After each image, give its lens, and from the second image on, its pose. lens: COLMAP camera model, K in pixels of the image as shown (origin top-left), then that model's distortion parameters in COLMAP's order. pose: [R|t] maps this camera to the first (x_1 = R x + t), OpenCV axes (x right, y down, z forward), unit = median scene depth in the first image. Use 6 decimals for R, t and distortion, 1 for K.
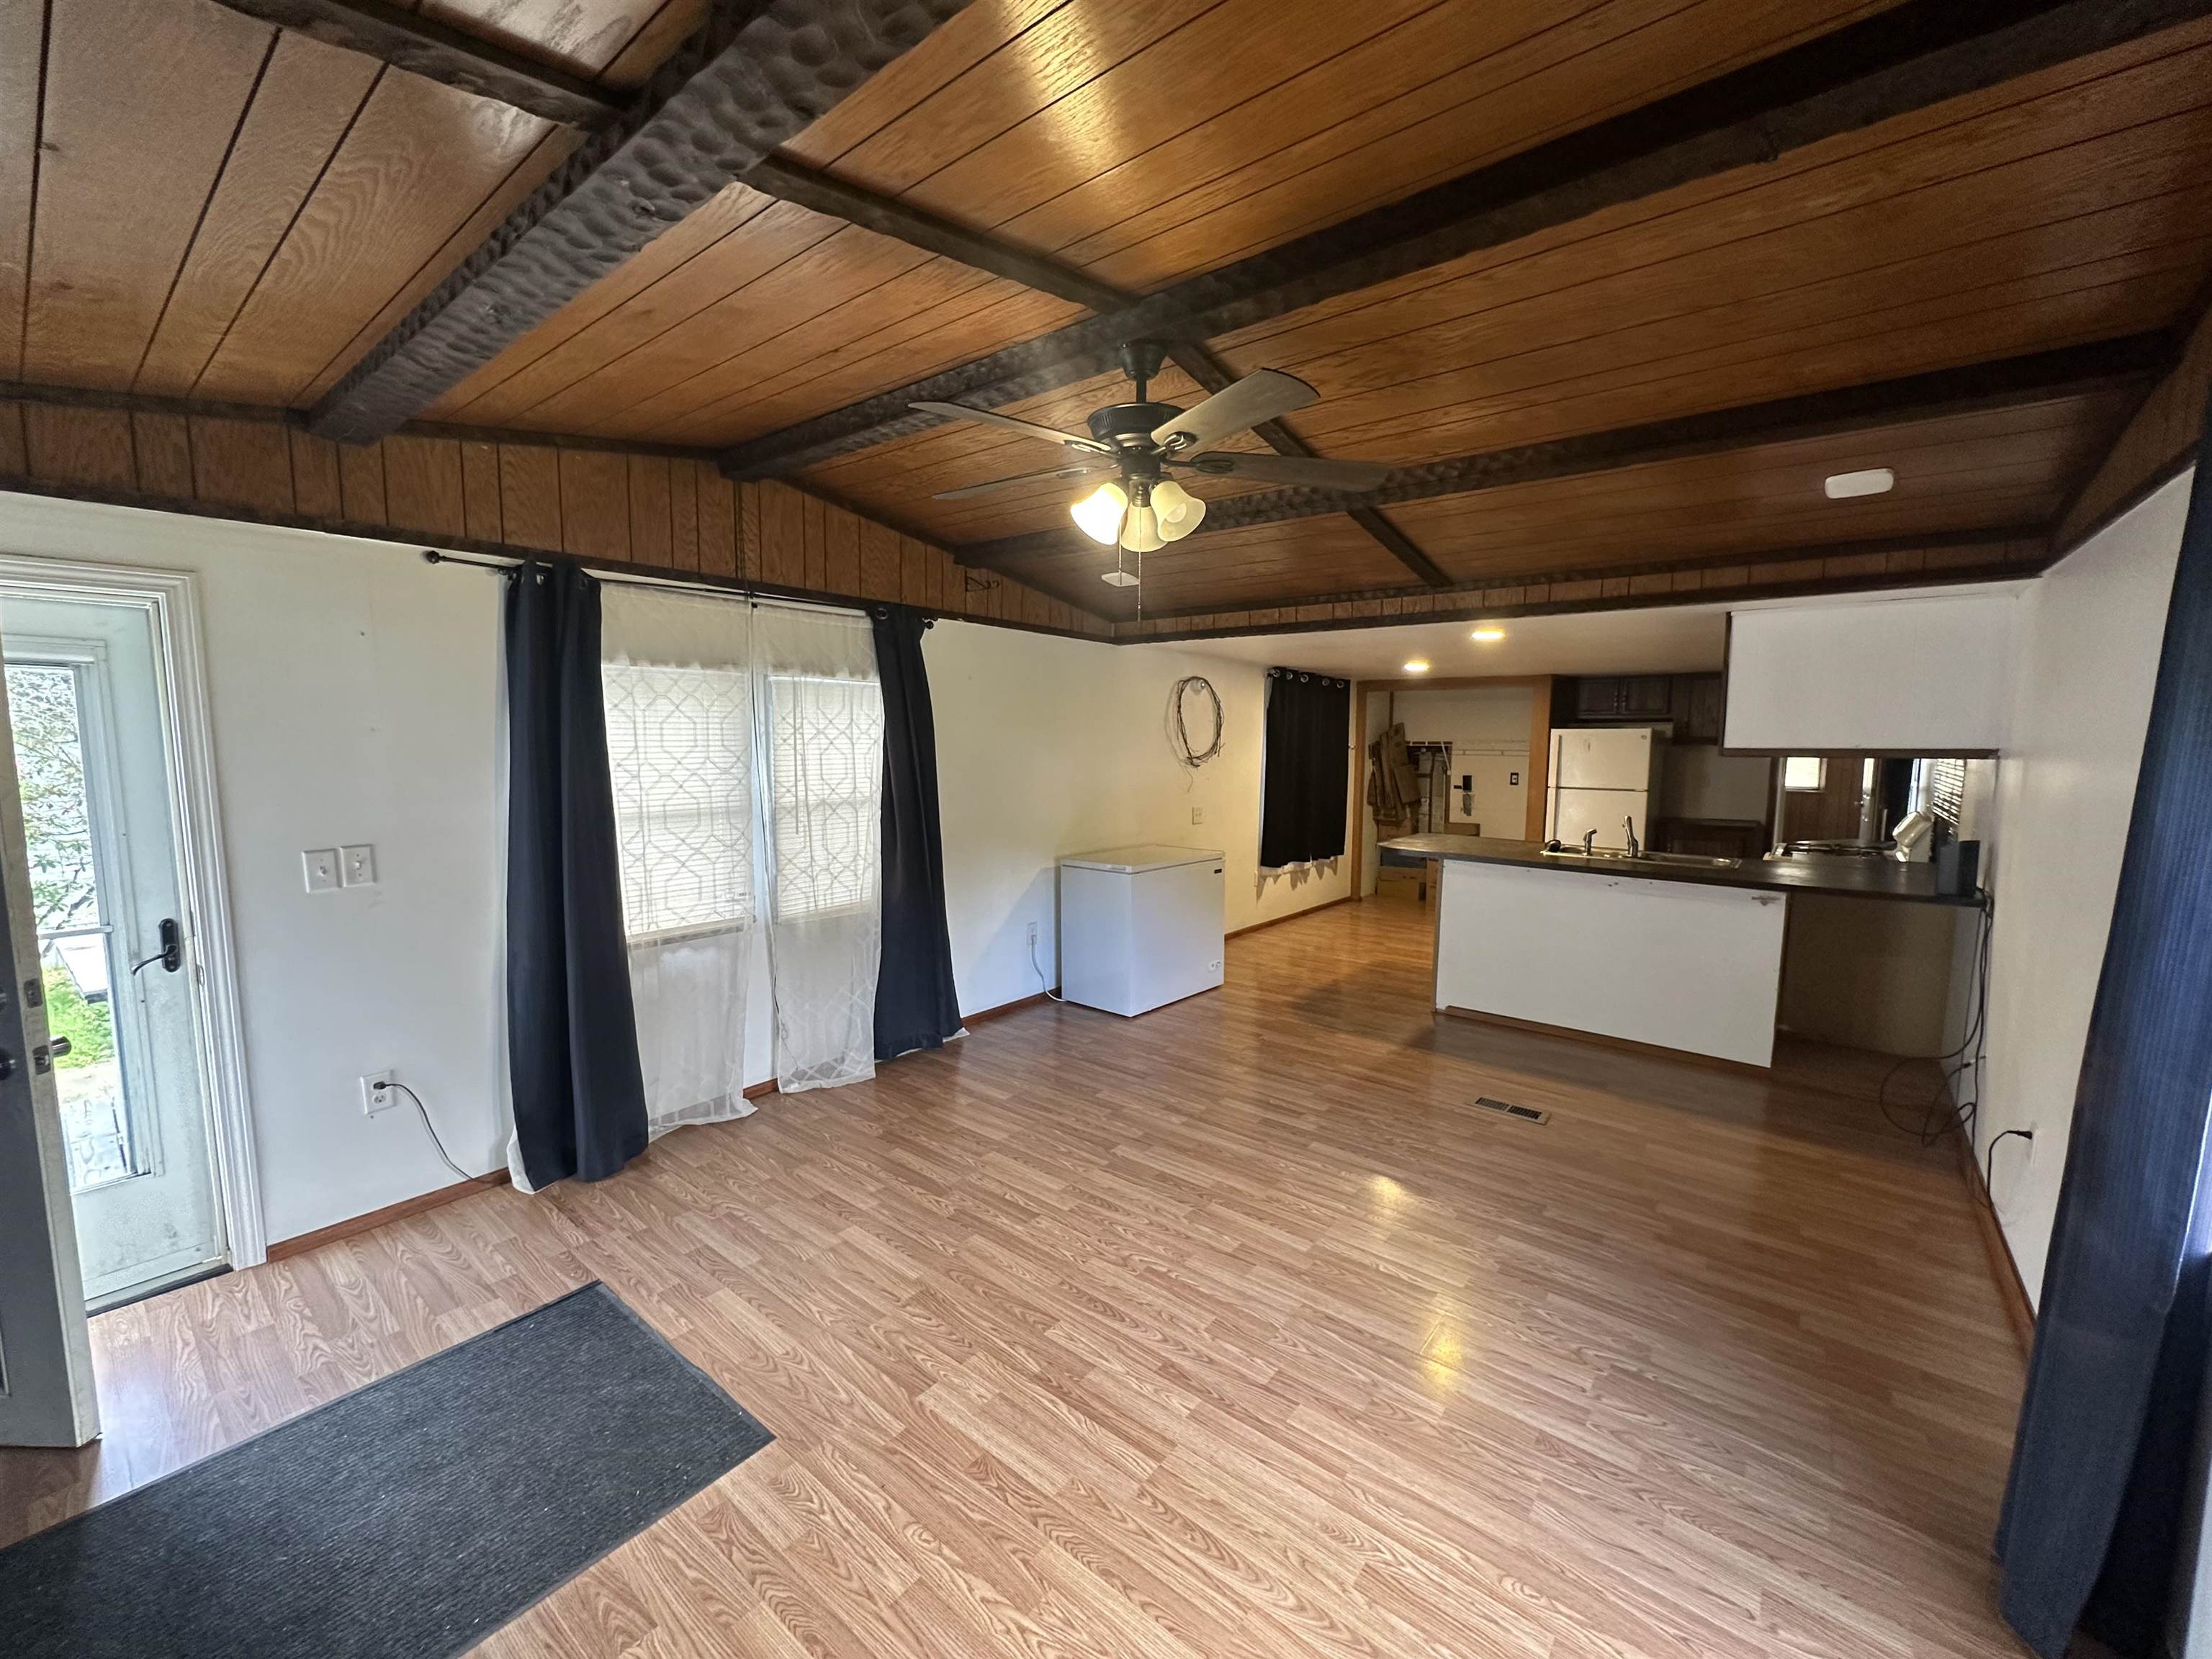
lens RADIAL K [[882.6, 0, 1104.7], [0, 882.6, 831.1], [0, 0, 1]] dist [-0.005255, 0.001166]
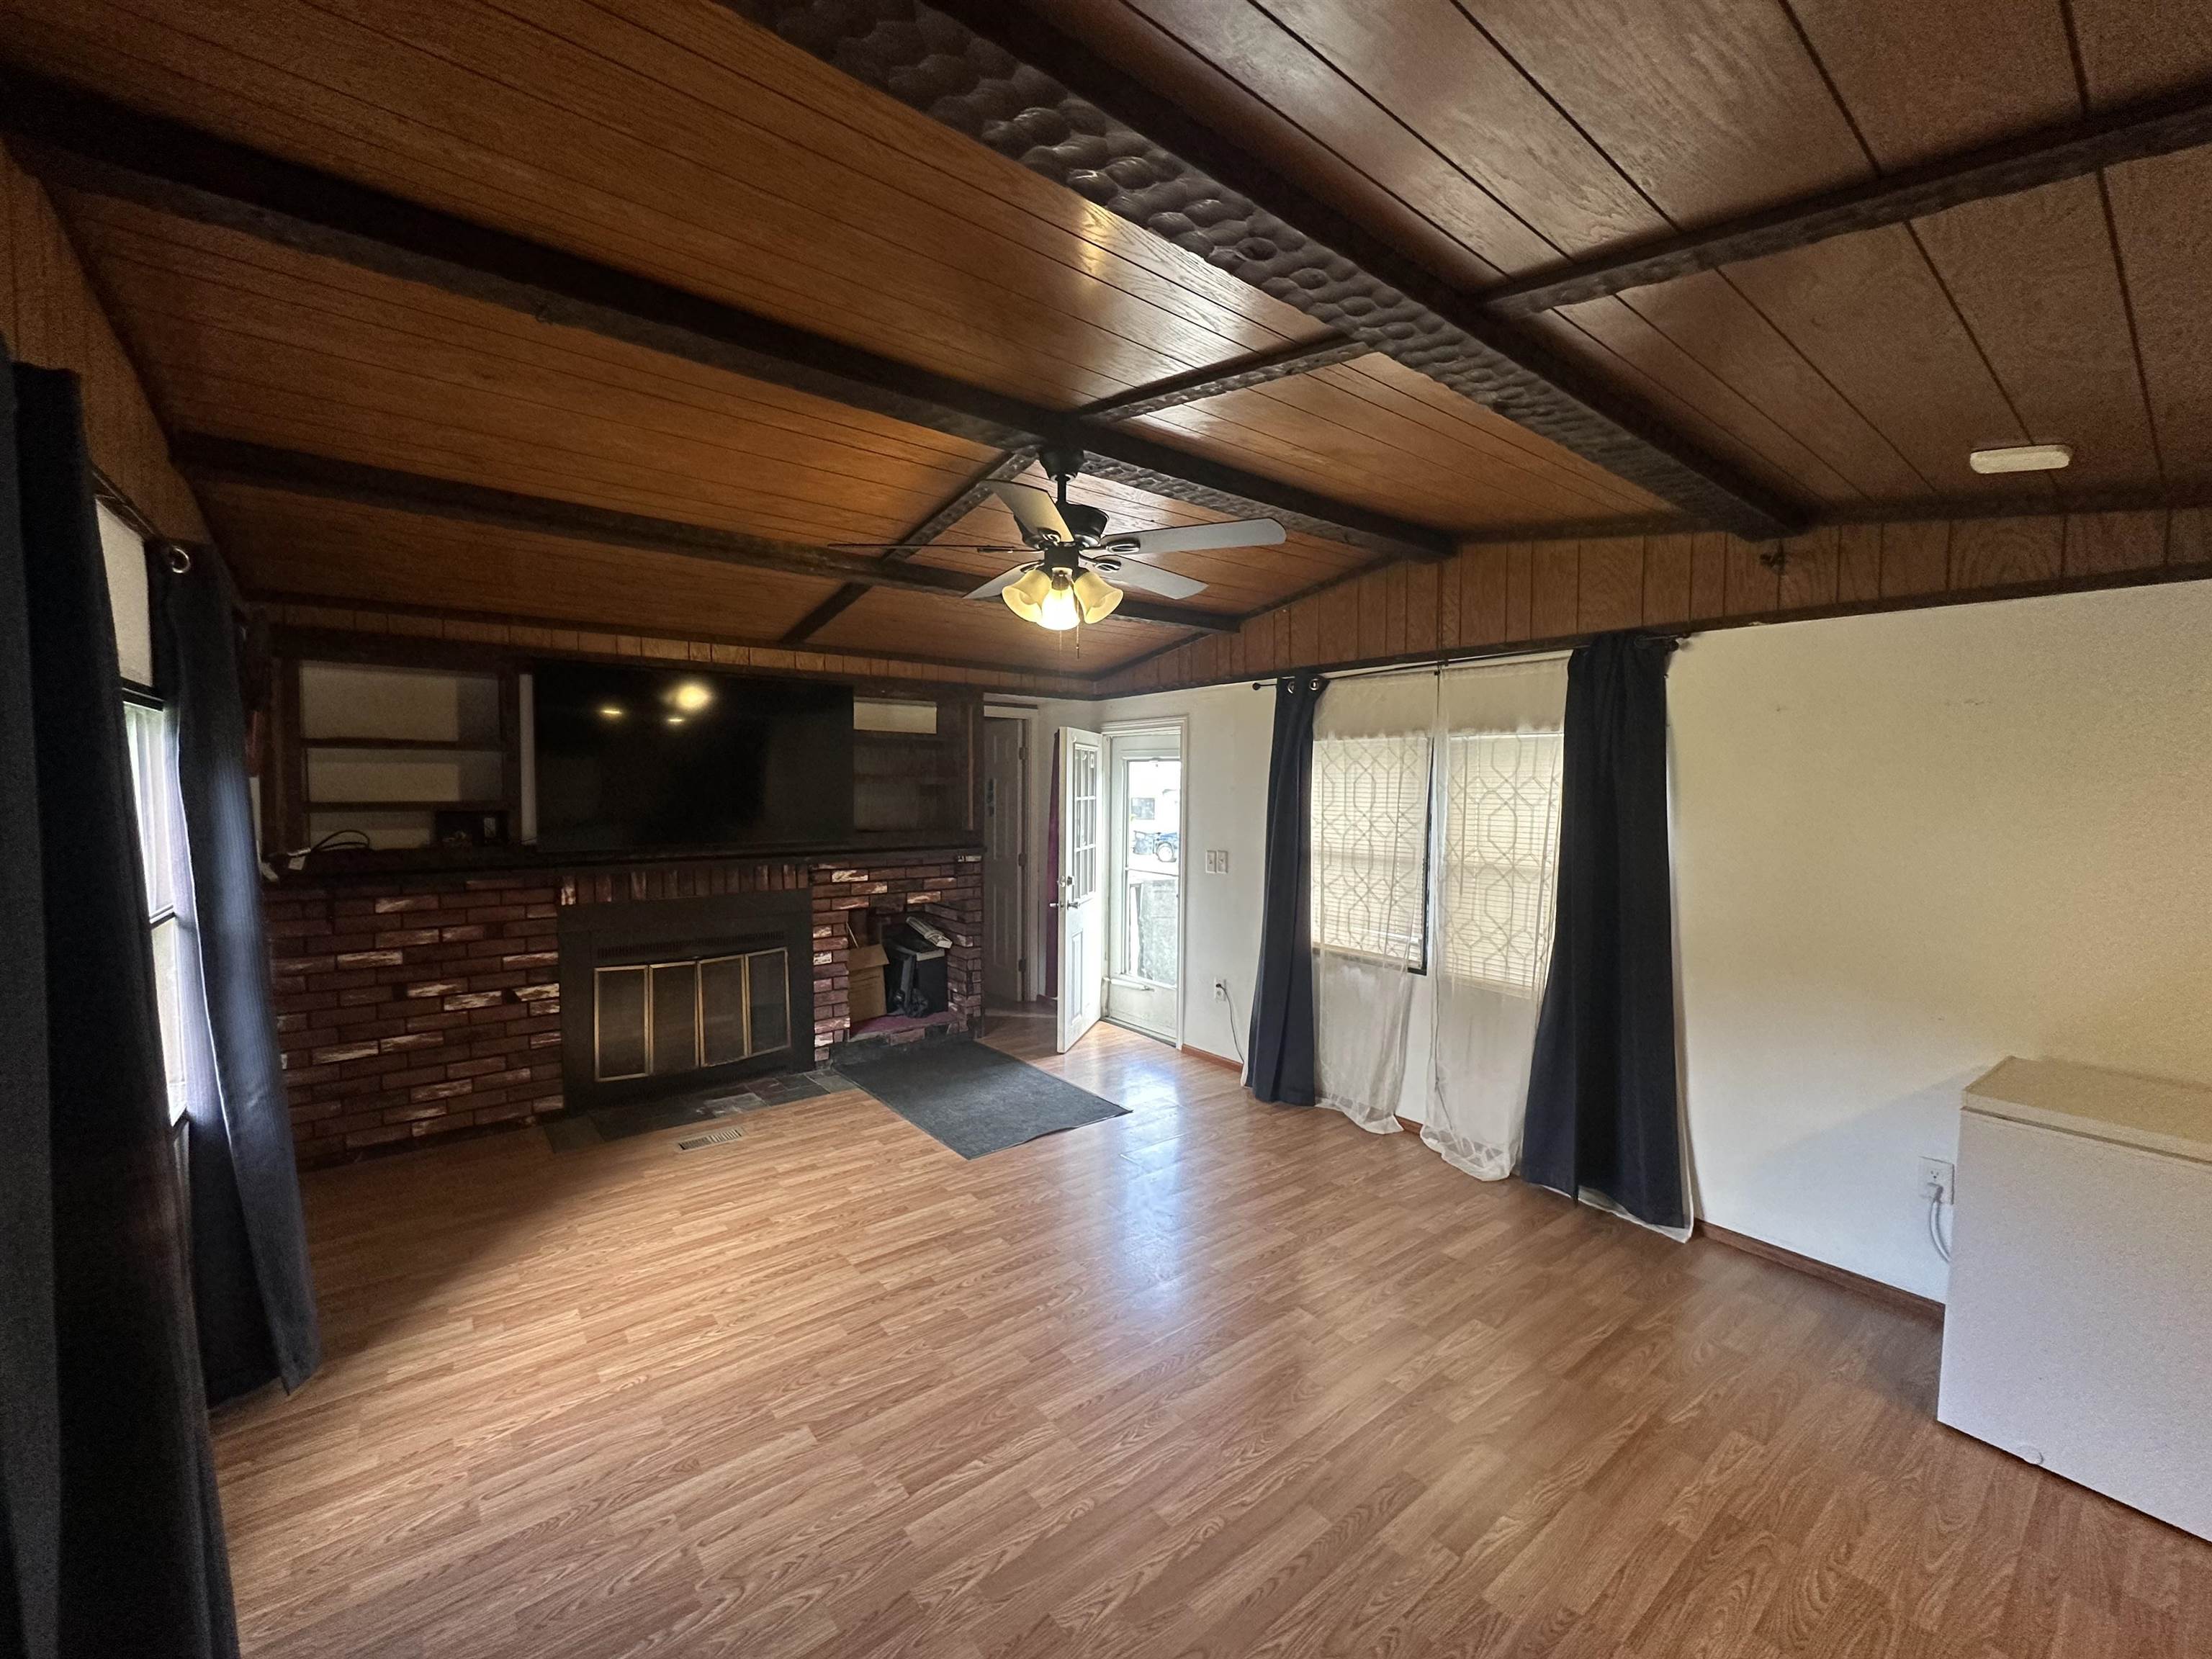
lens RADIAL K [[882.6, 0, 1106.2], [0, 882.6, 829.5], [0, 0, 1]] dist [-0.005255, 0.001166]
pose [[-0.225151, 0.044030, -0.973329, 0.746226], [-0.115016, 0.990793, 0.071426, -0.099088], [0.967512, 0.128029, -0.218014, 0.875305]]
